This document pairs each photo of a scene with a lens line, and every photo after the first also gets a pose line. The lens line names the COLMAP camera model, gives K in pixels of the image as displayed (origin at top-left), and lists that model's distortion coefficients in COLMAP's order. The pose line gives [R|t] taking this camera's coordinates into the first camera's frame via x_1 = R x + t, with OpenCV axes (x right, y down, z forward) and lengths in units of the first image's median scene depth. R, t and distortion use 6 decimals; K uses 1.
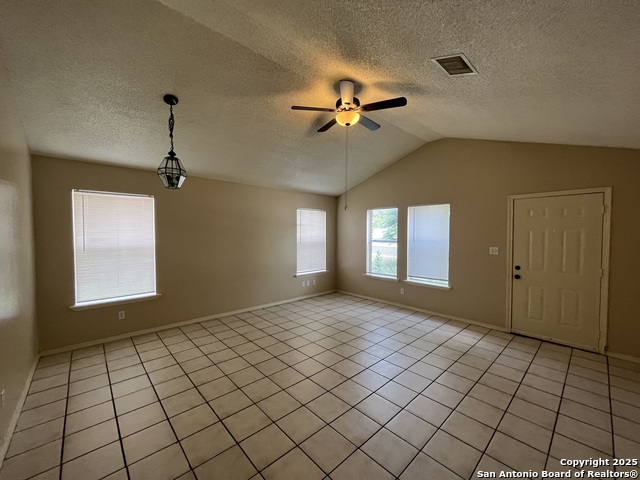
lens RADIAL K [[259.0, 0, 319.7], [0, 259.0, 239.8], [0, 0, 1]] dist [-0.000414, -0.000738]
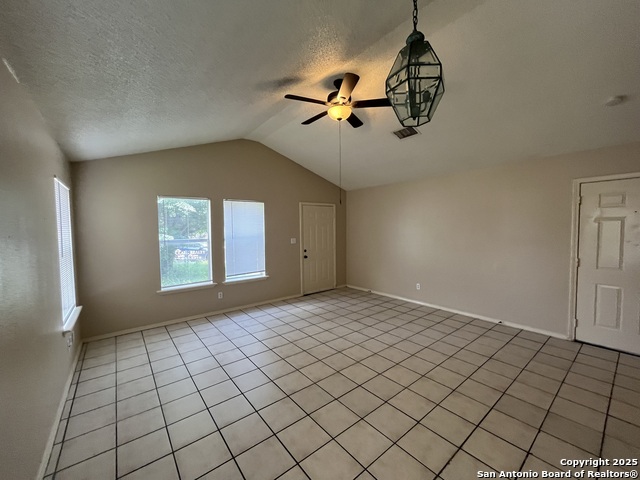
lens RADIAL K [[259.0, 0, 318.8], [0, 259.0, 239.6], [0, 0, 1]] dist [-0.000414, -0.000738]
pose [[0.074648, -0.053579, 0.995770, -0.632044], [0.044335, 0.997746, 0.050362, -0.025461], [-0.996224, 0.040388, 0.076855, 0.703473]]
